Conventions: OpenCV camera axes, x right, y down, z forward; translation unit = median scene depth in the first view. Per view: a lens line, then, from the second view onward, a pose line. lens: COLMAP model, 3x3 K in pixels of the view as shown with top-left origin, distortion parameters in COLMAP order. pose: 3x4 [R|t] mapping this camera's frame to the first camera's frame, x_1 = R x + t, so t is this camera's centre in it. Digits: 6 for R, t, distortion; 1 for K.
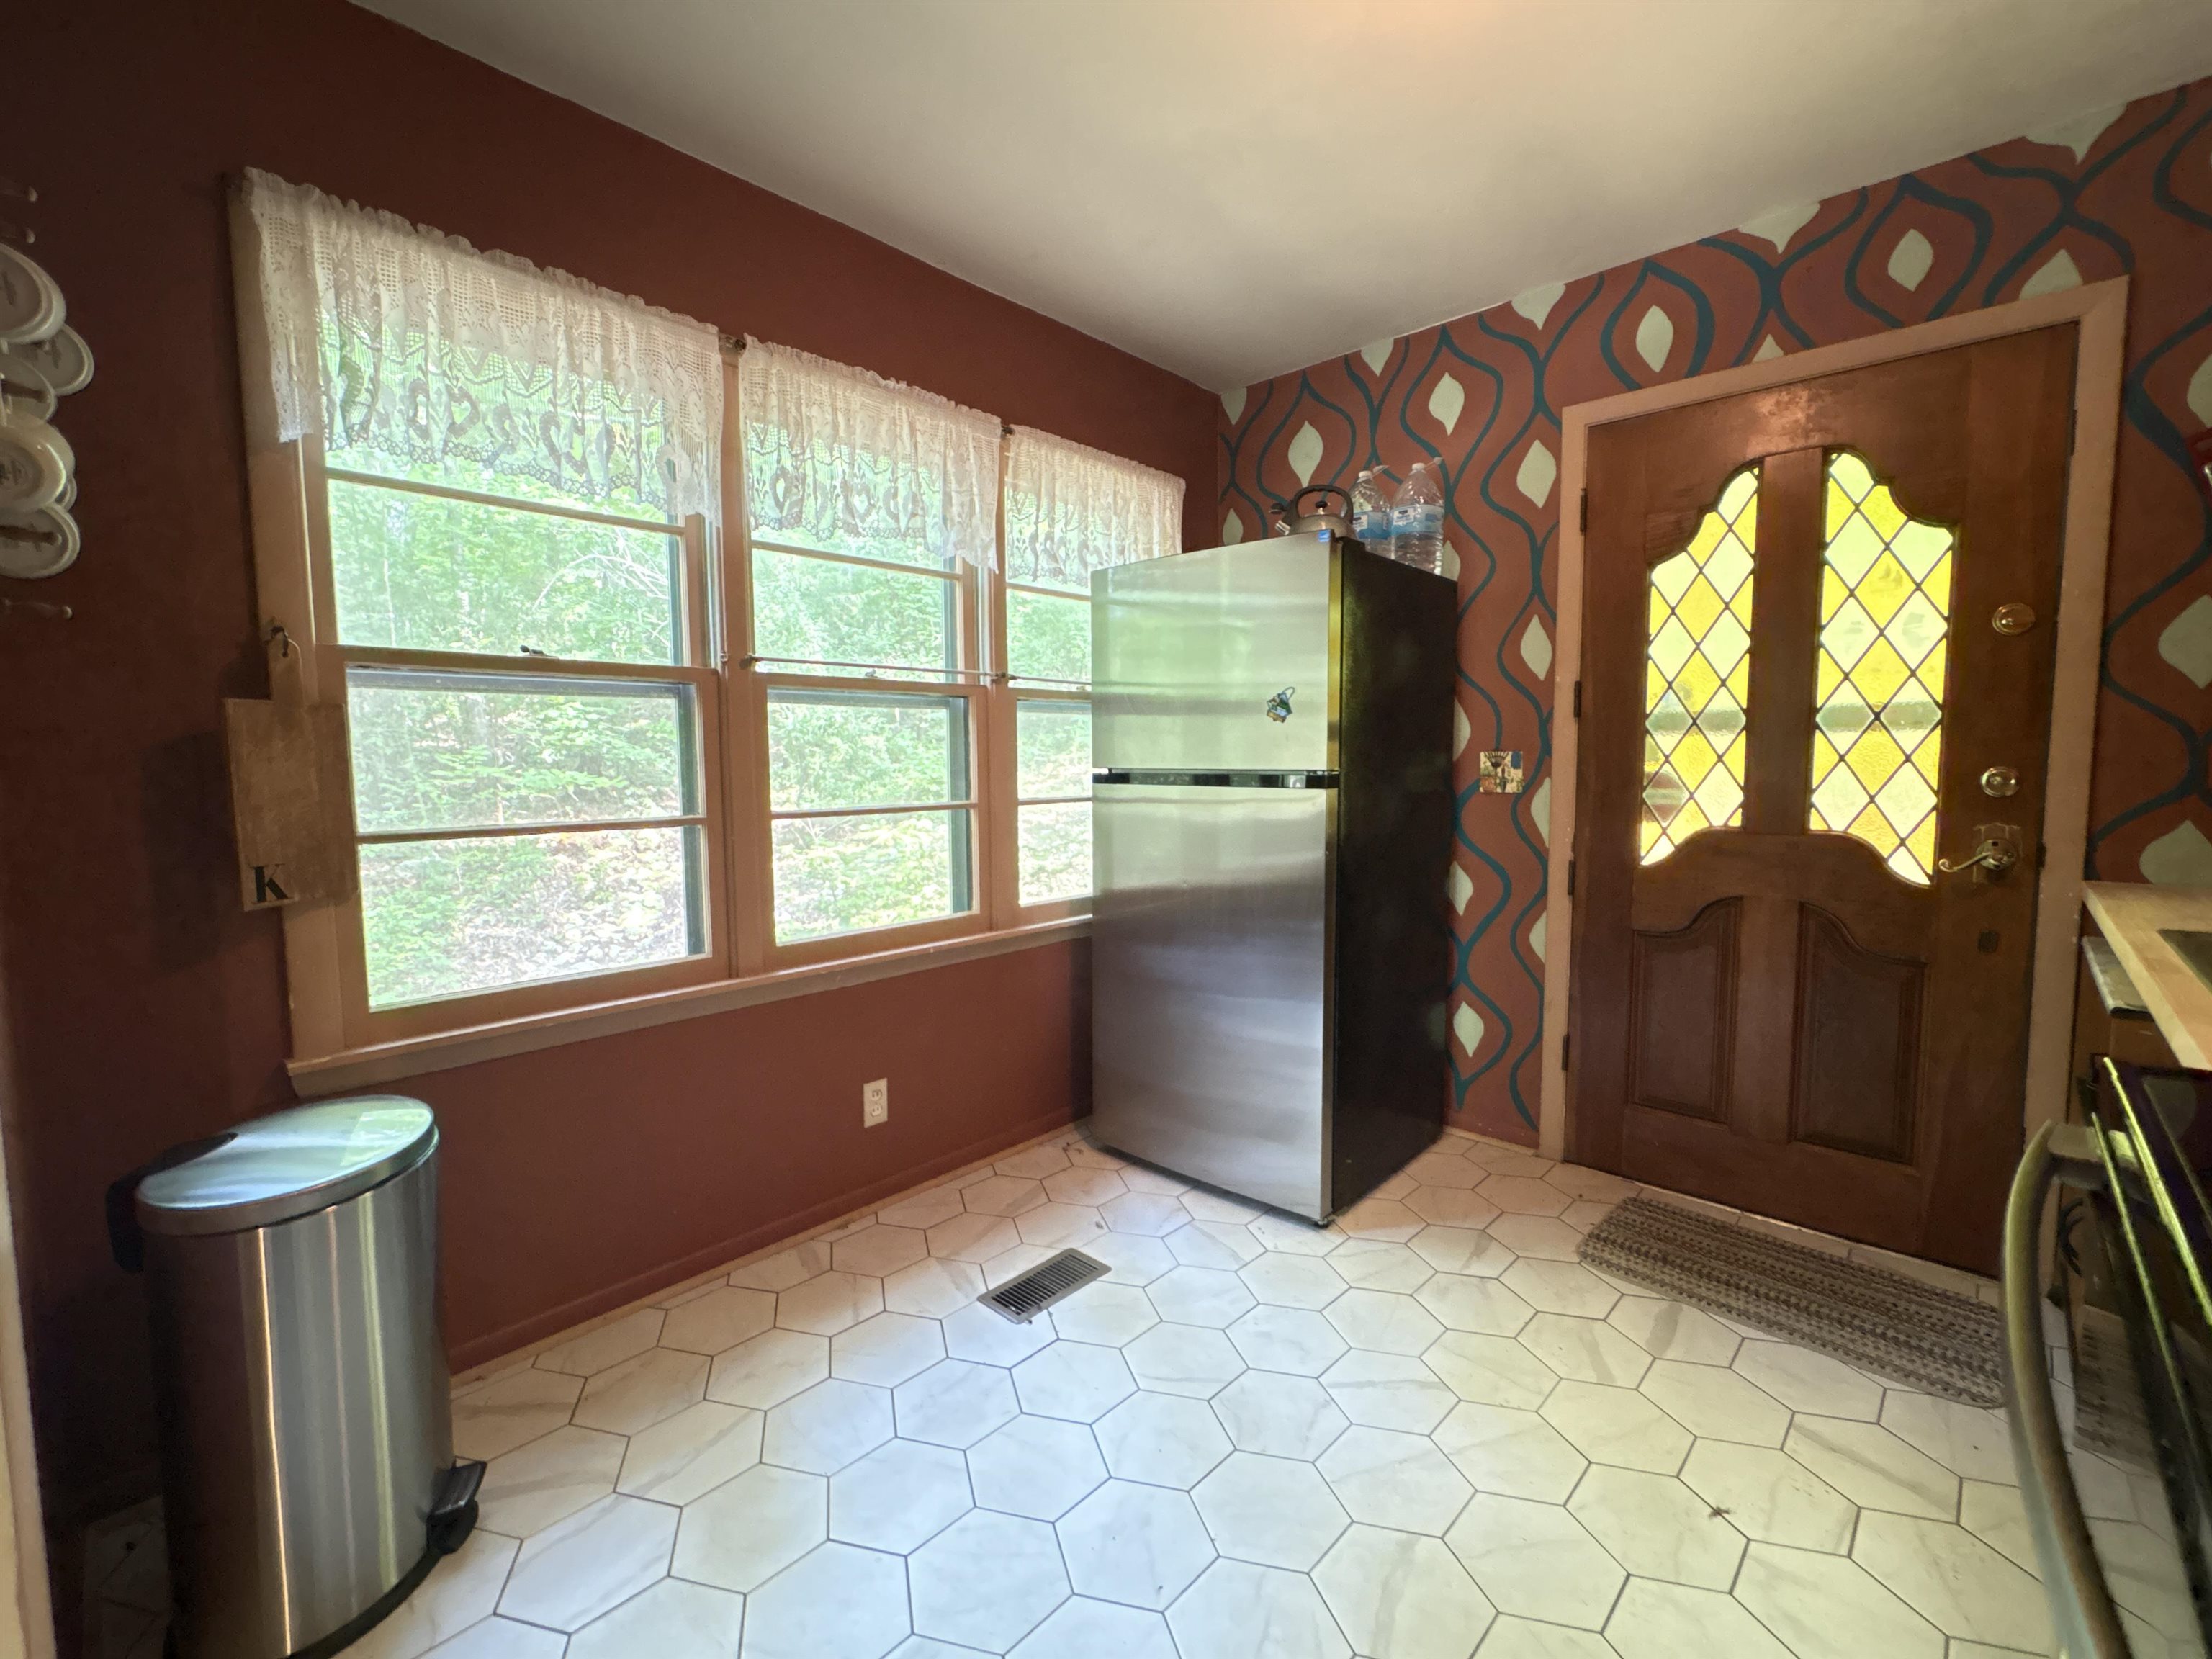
lens RADIAL K [[946.3, 0, 1099.9], [0, 946.3, 831.6], [0, 0, 1]] dist [-0.001576, 0.000915]
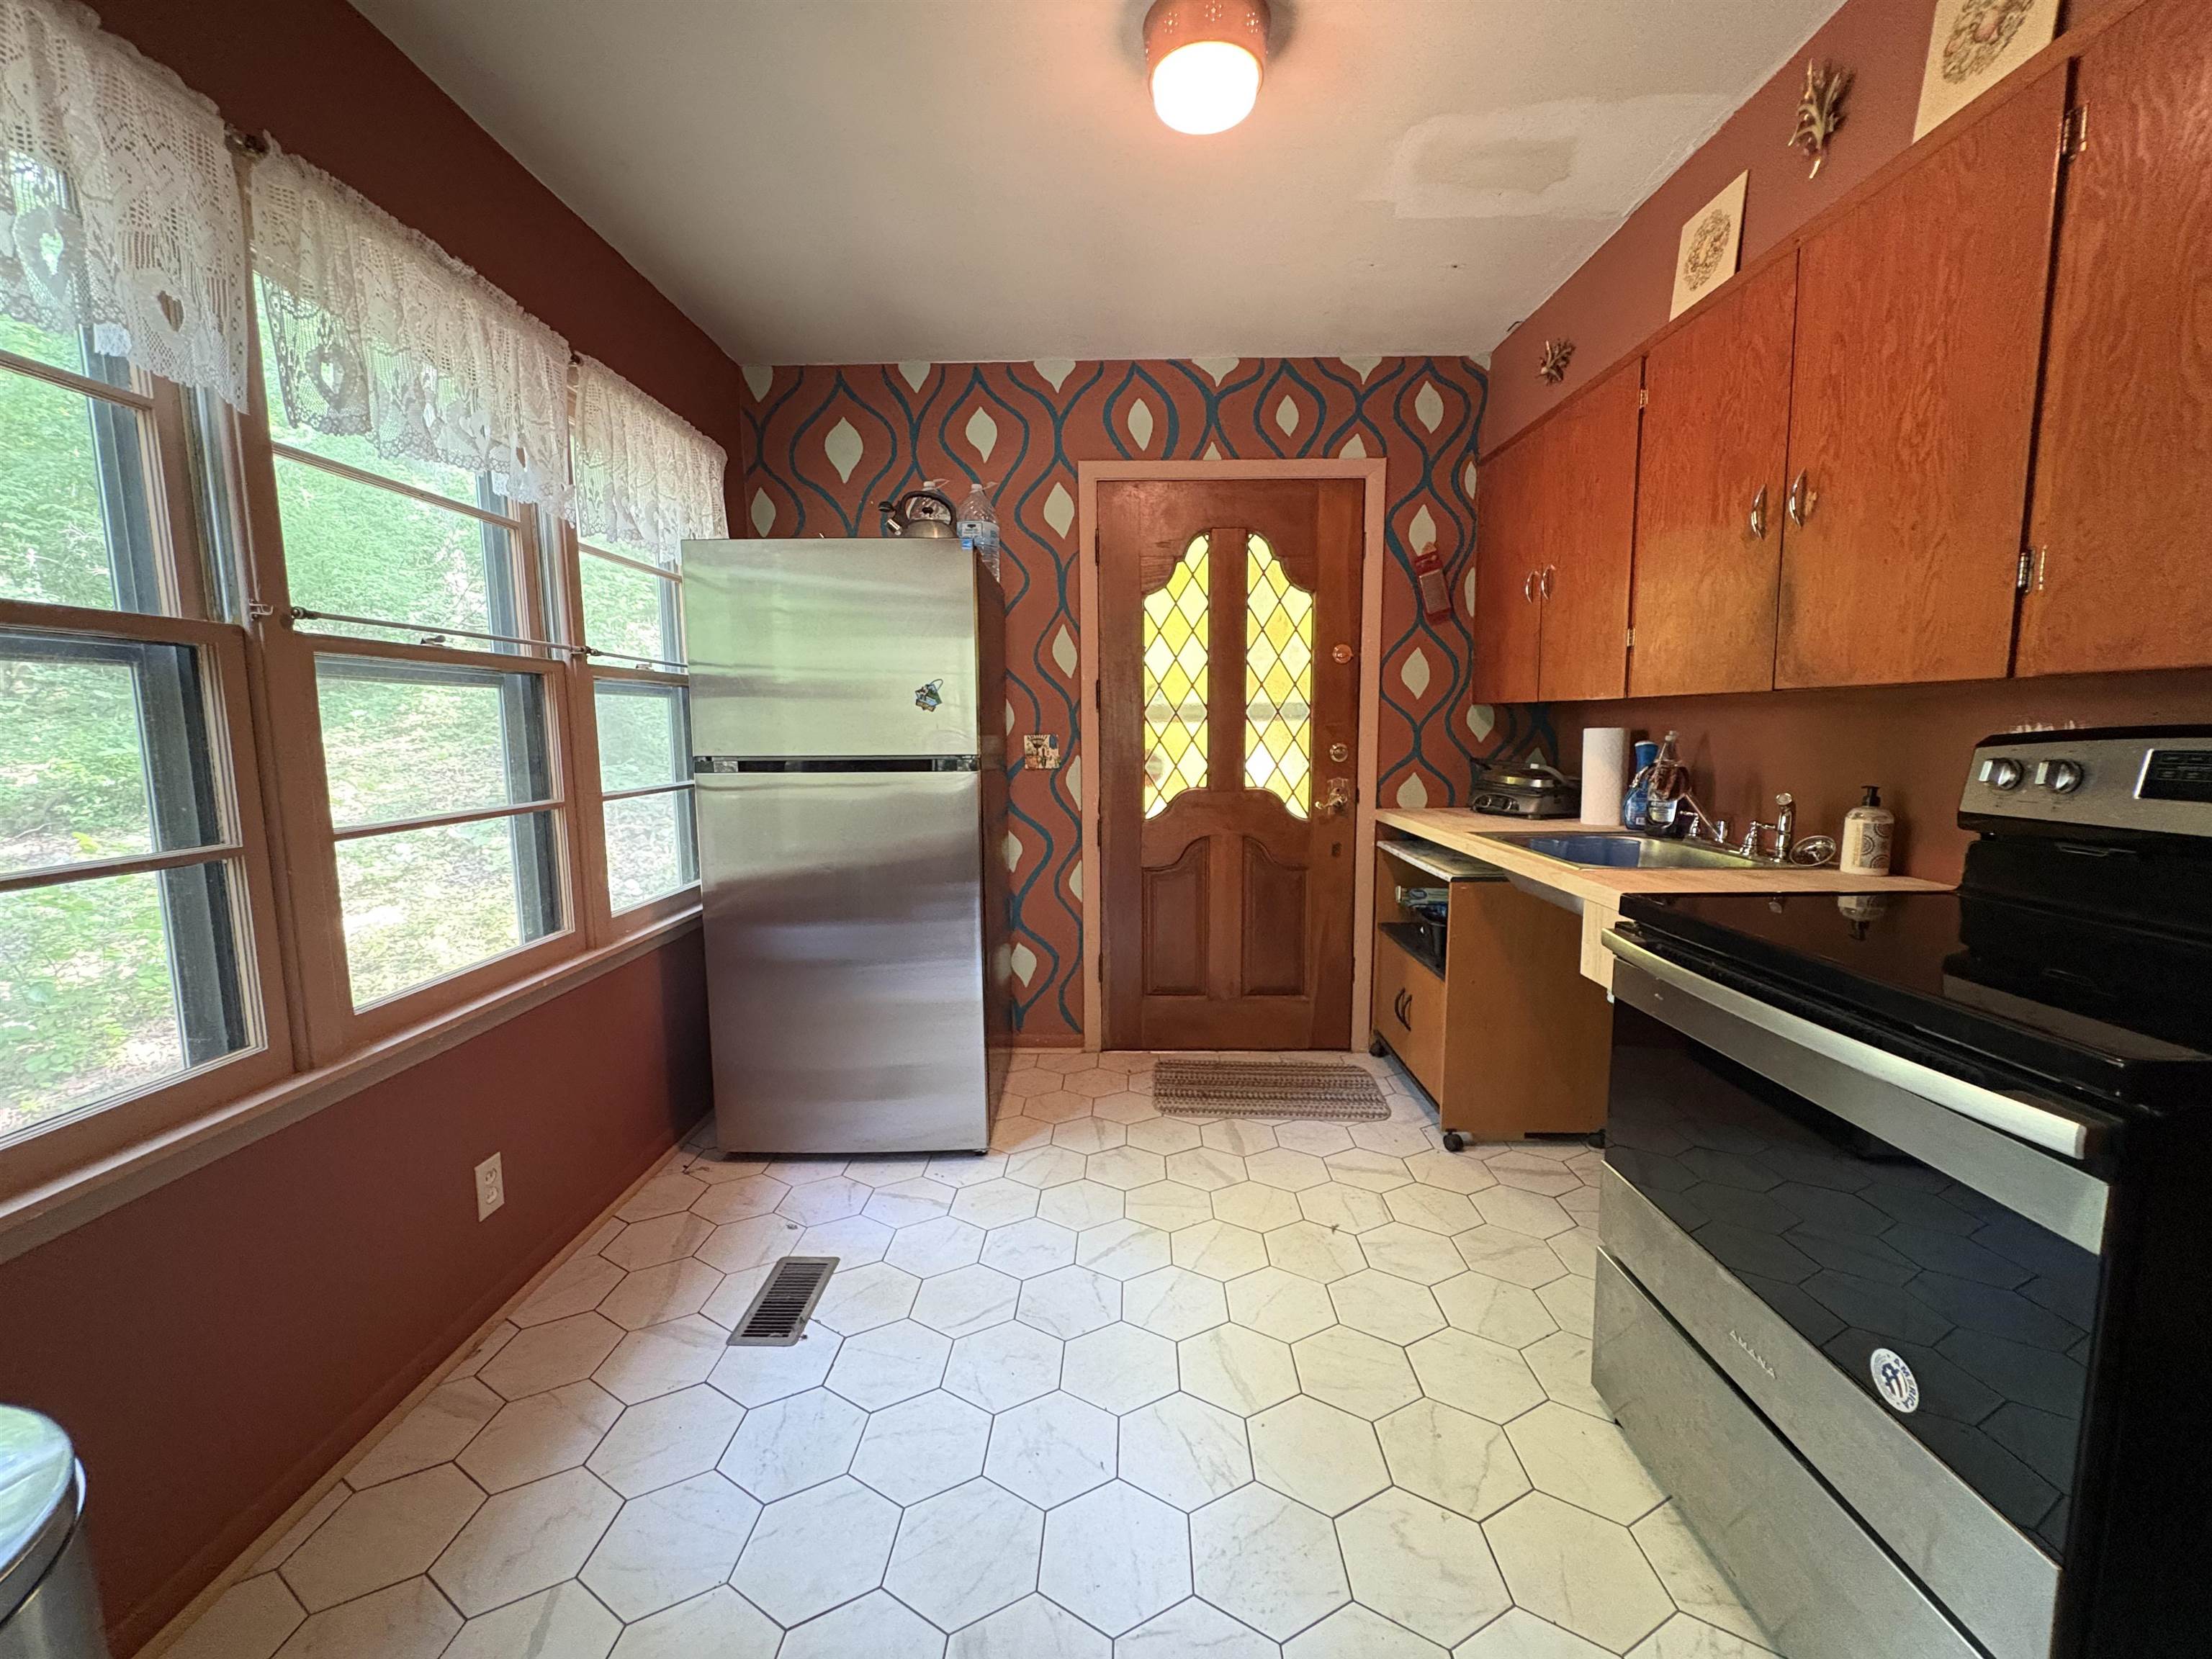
lens RADIAL K [[889.2, 0, 1108.4], [0, 889.2, 831.6], [0, 0, 1]] dist [0.000007, -0.000454]
pose [[0.739259, -0.080906, 0.668544, -0.340150], [0.058024, 0.996717, 0.056459, -0.022766], [-0.670917, -0.002946, 0.741527, 0.102778]]
